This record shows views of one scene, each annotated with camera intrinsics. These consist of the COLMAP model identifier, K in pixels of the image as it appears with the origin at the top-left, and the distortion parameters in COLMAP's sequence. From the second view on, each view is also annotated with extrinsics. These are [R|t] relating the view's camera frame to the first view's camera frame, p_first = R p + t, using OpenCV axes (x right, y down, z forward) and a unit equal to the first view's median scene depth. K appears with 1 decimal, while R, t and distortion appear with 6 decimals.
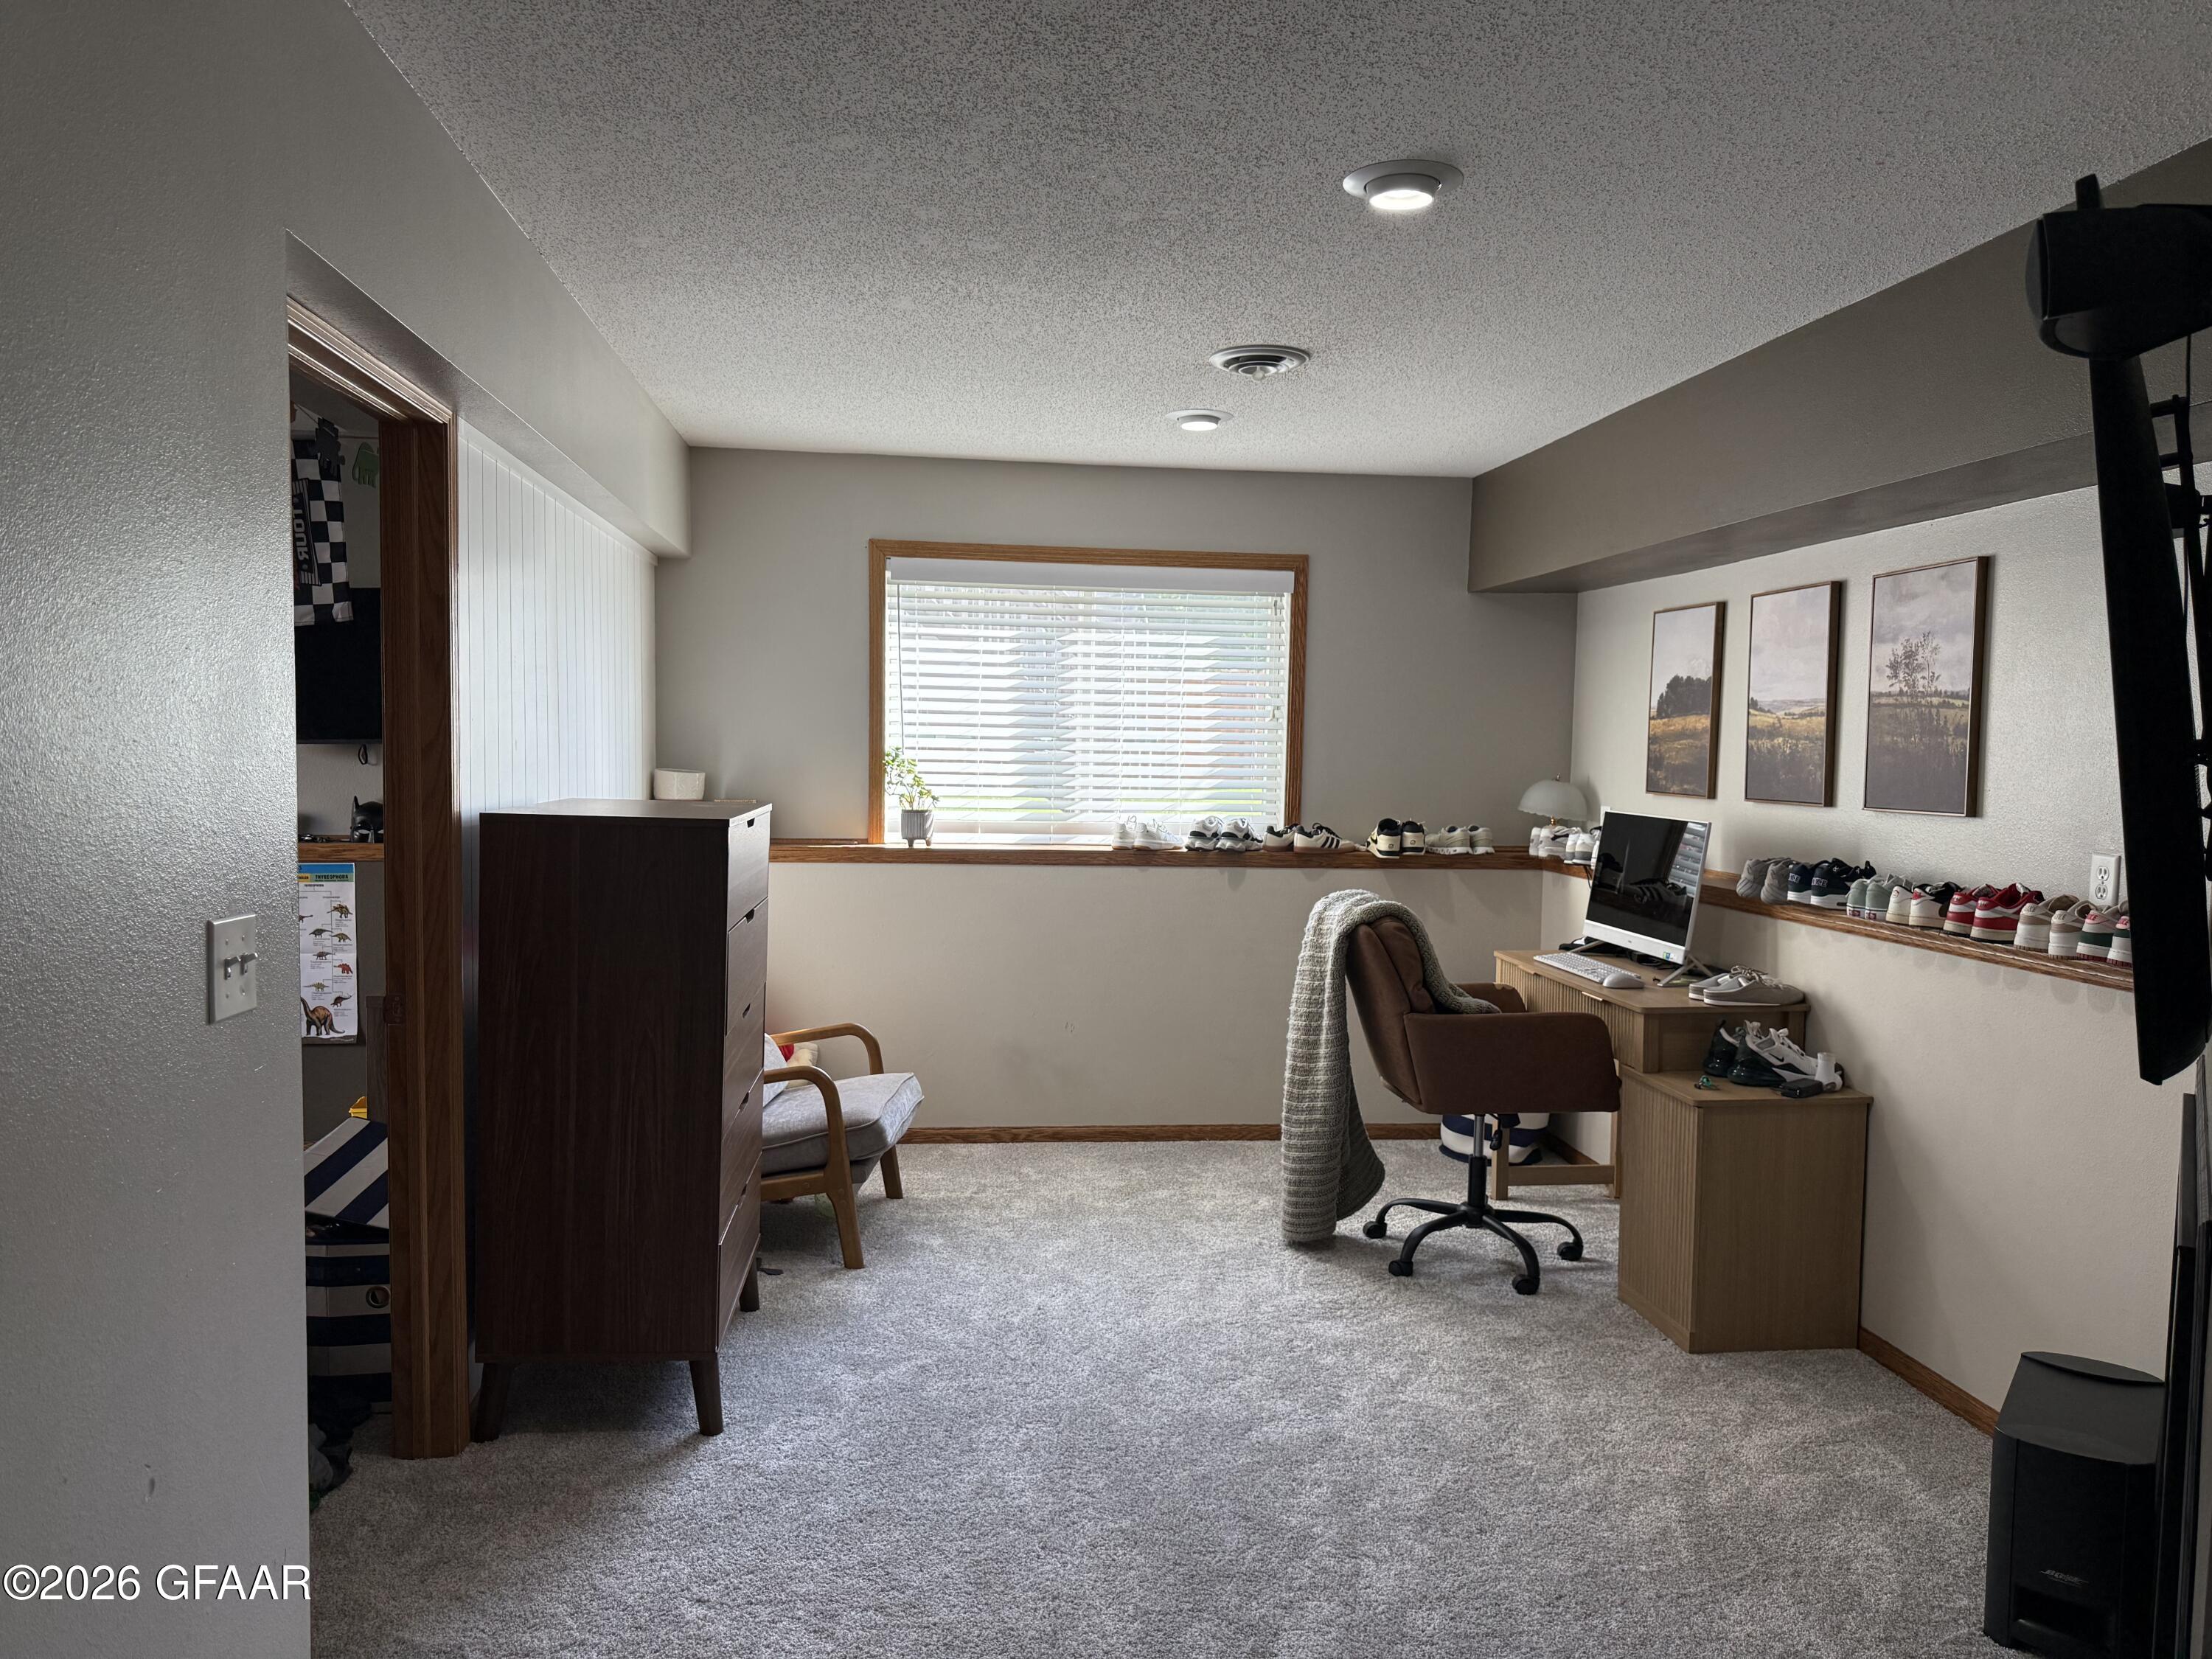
lens RADIAL K [[1562.6, 0, 1106.2], [0, 1562.6, 829.4], [0, 0, 1]] dist [-0.005274, -0.001246]
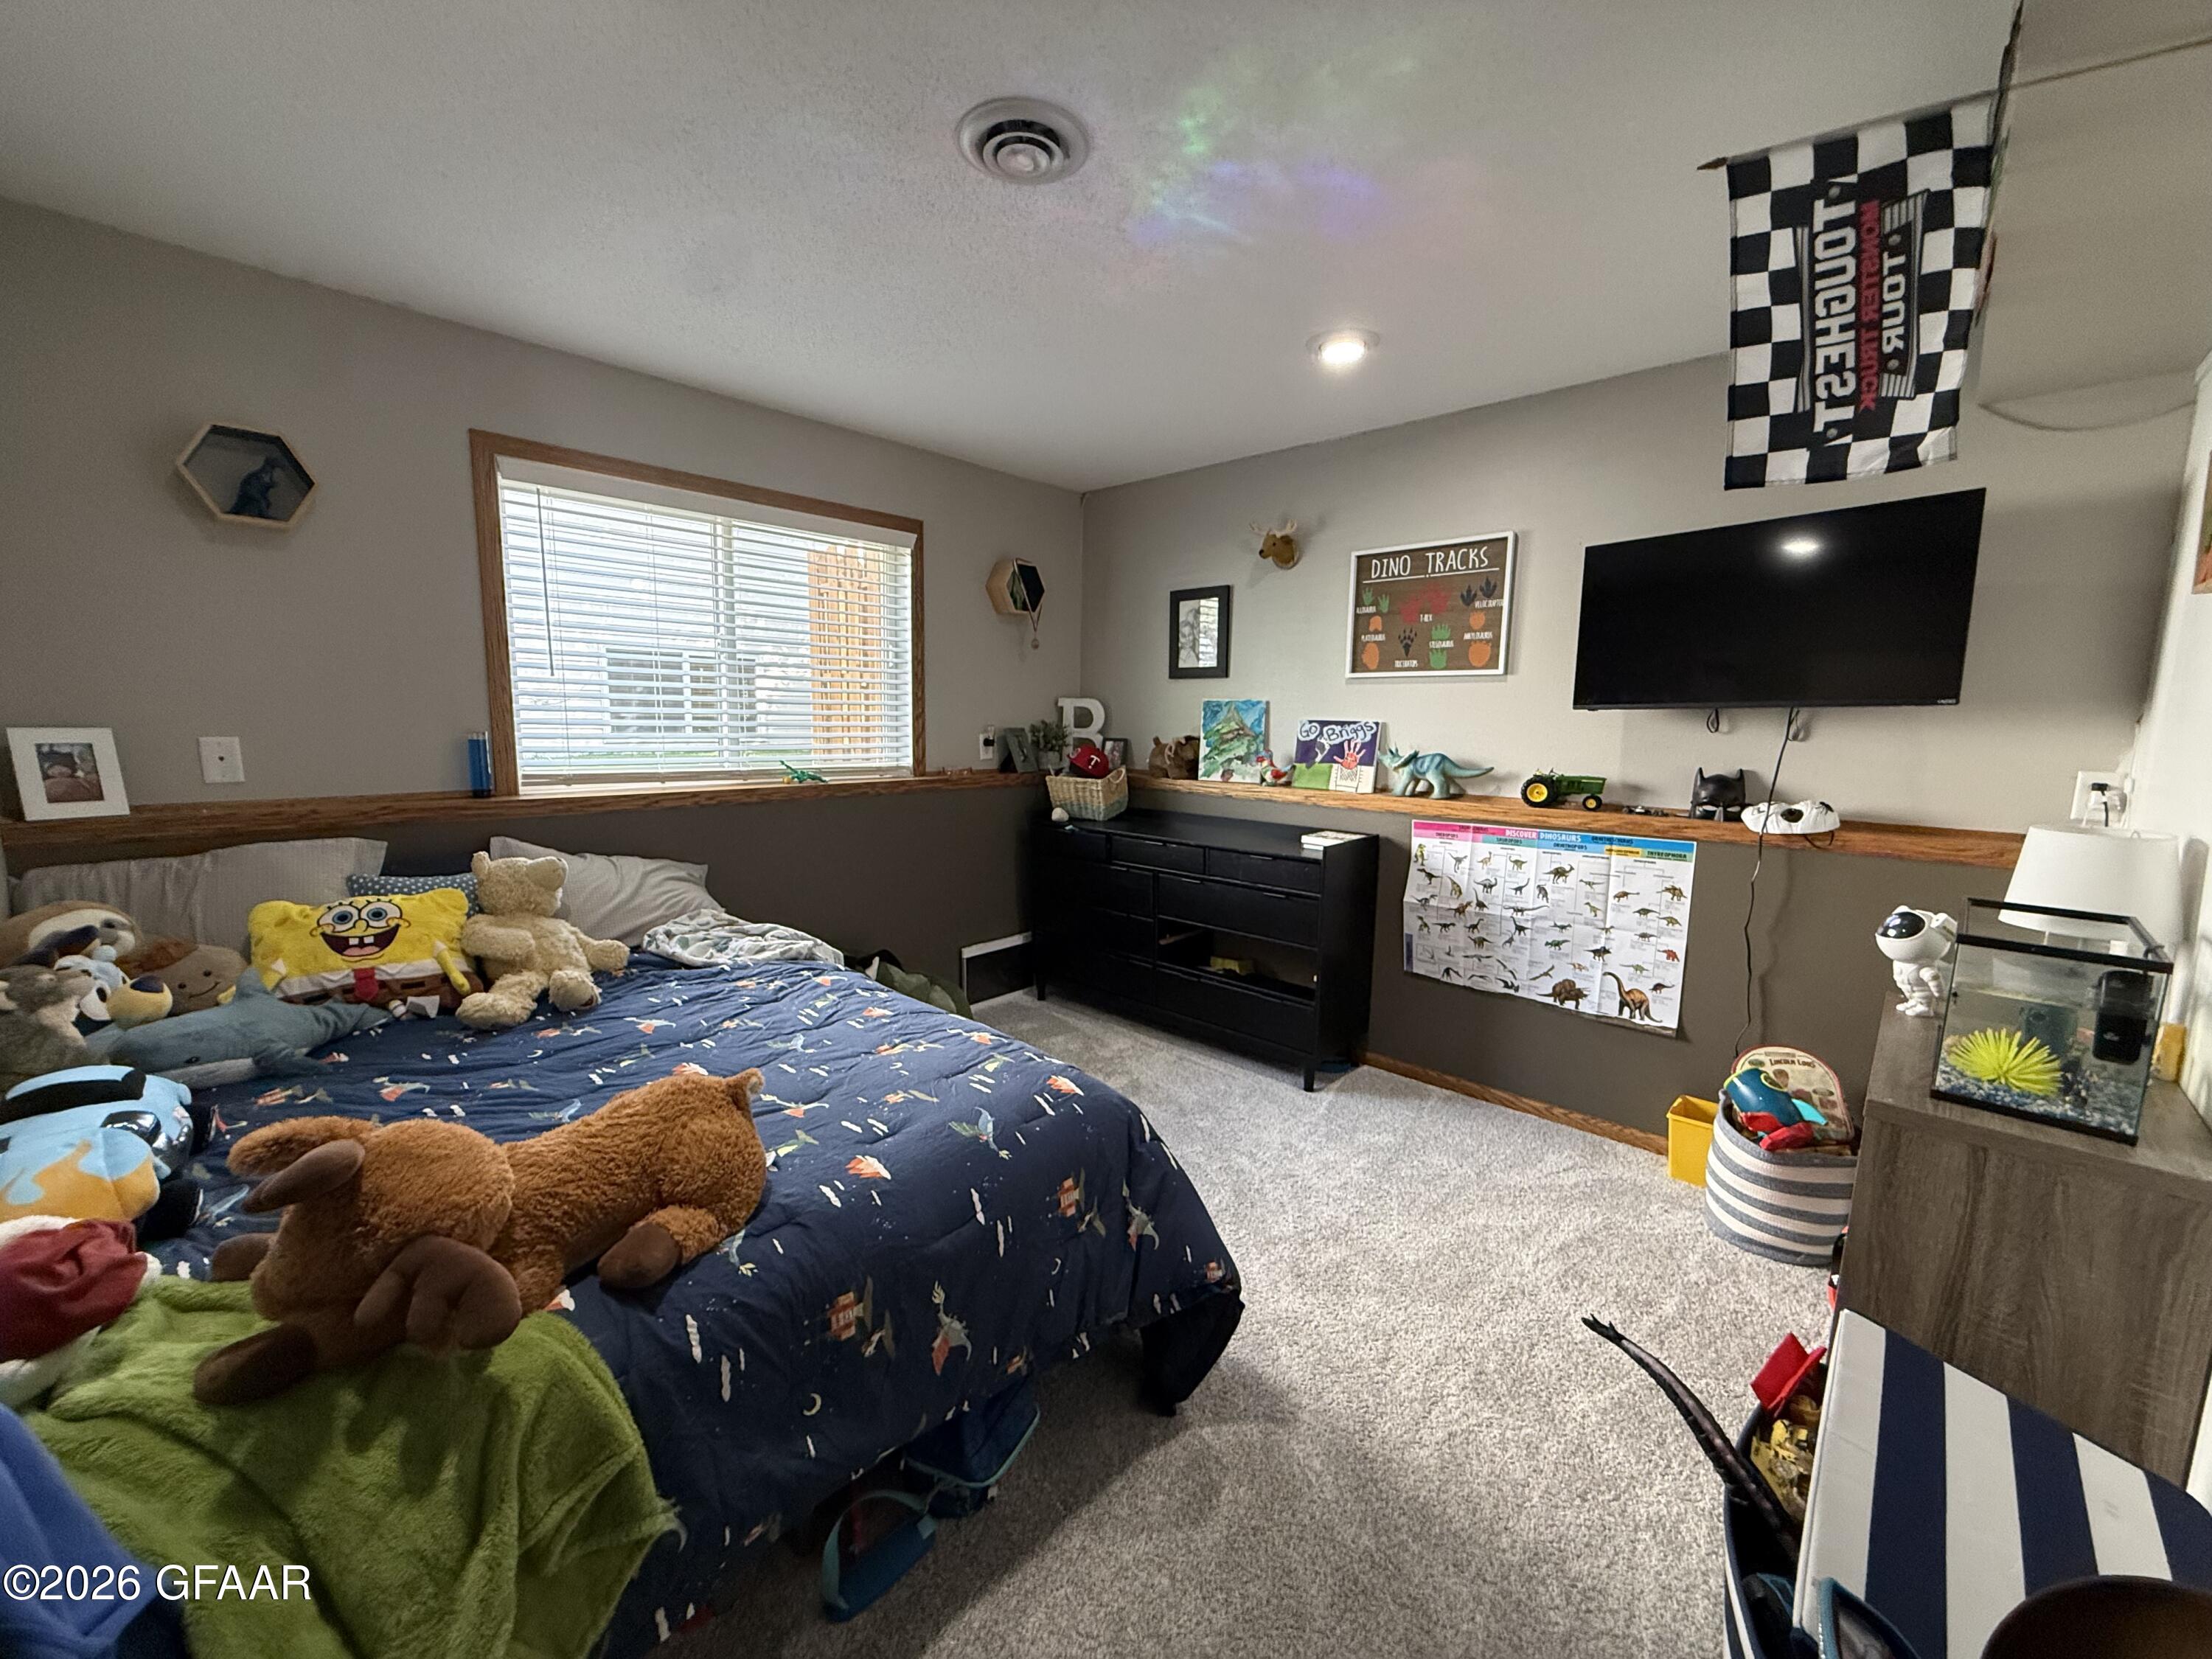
lens RADIAL K [[885.5, 0, 1108.5], [0, 885.5, 836.8], [0, 0, 1]] dist [0.000852, 0.000030]
pose [[0.647598, 0.096222, -0.755882, -0.524002], [-0.049189, 0.995205, 0.084544, -0.013359], [0.760393, -0.017570, 0.649226, 0.683667]]
